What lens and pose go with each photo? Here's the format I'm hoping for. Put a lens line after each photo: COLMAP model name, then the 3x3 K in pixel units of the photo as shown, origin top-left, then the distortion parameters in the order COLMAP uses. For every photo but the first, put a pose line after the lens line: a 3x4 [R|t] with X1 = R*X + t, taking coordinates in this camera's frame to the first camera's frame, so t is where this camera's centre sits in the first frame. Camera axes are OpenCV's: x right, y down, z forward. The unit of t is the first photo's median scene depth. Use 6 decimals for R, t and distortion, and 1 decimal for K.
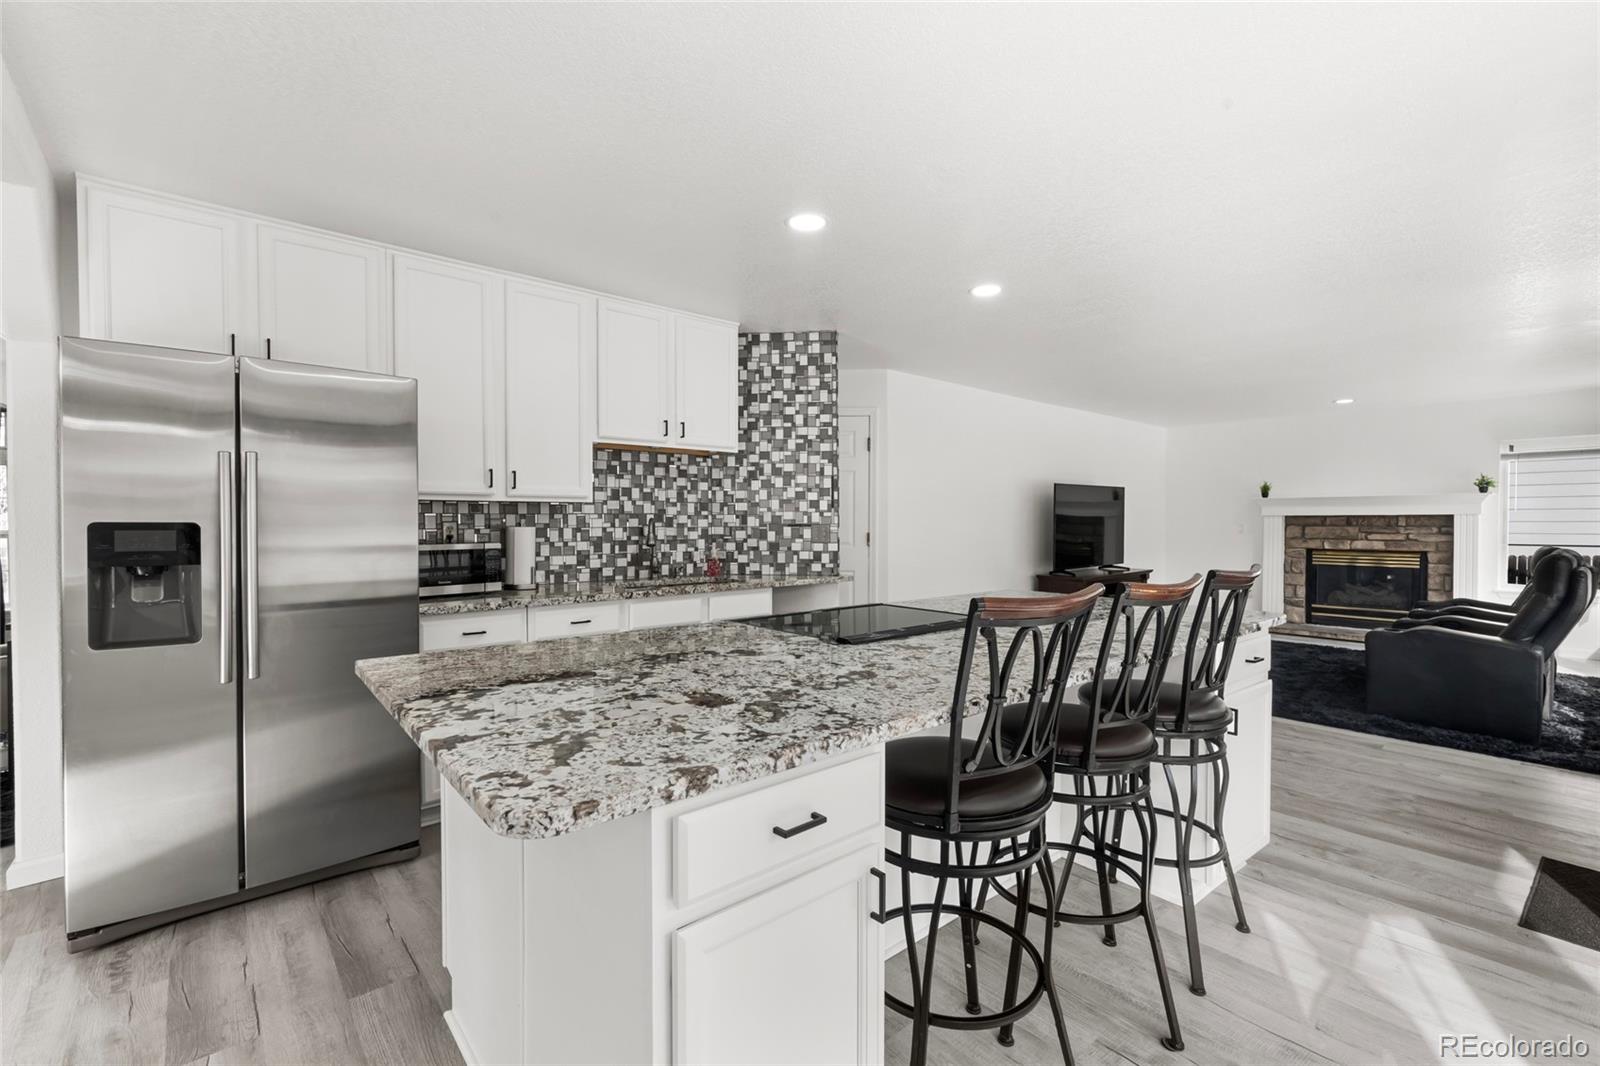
lens RADIAL K [[696.7, 0, 800.0], [0, 696.7, 533.0], [0, 0, 1]] dist [-0.002778, -0.000499]
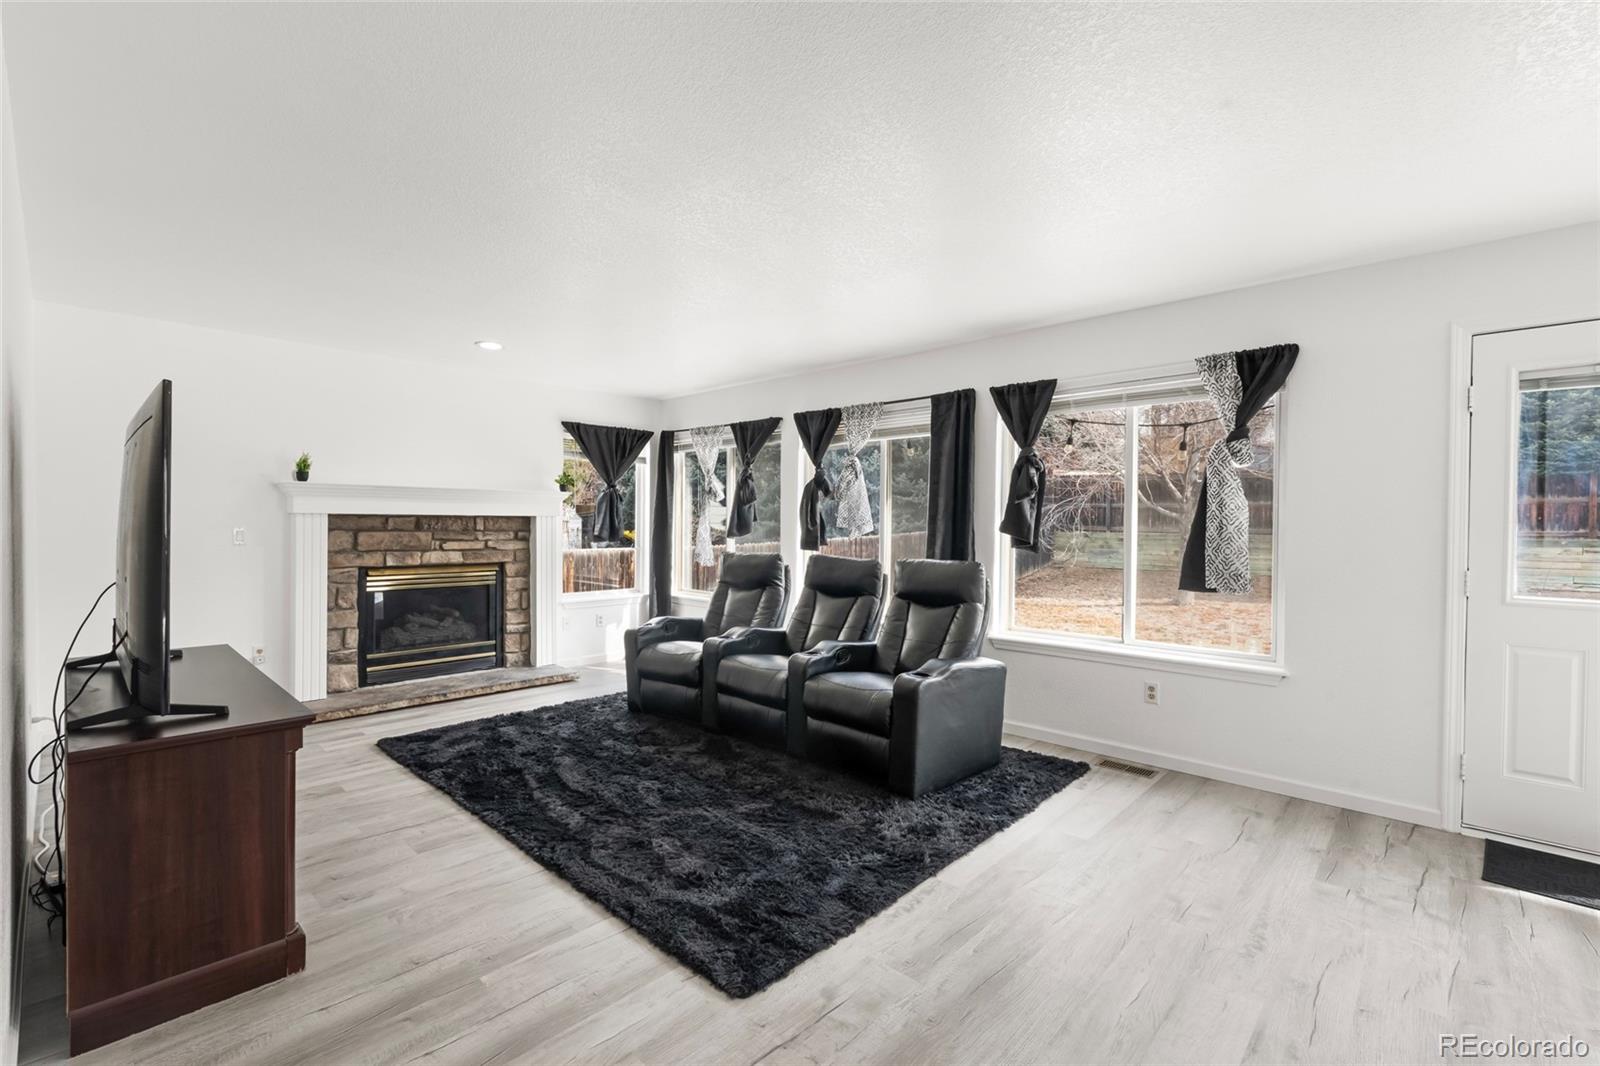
lens RADIAL K [[696.7, 0, 800.0], [0, 696.7, 533.0], [0, 0, 1]] dist [-0.002778, -0.000499]
pose [[-0.107236, -0.013654, 0.994140, 0.125002], [0.009642, 0.999844, 0.014773, -0.024746], [-0.994187, 0.011170, -0.107088, 1.217880]]
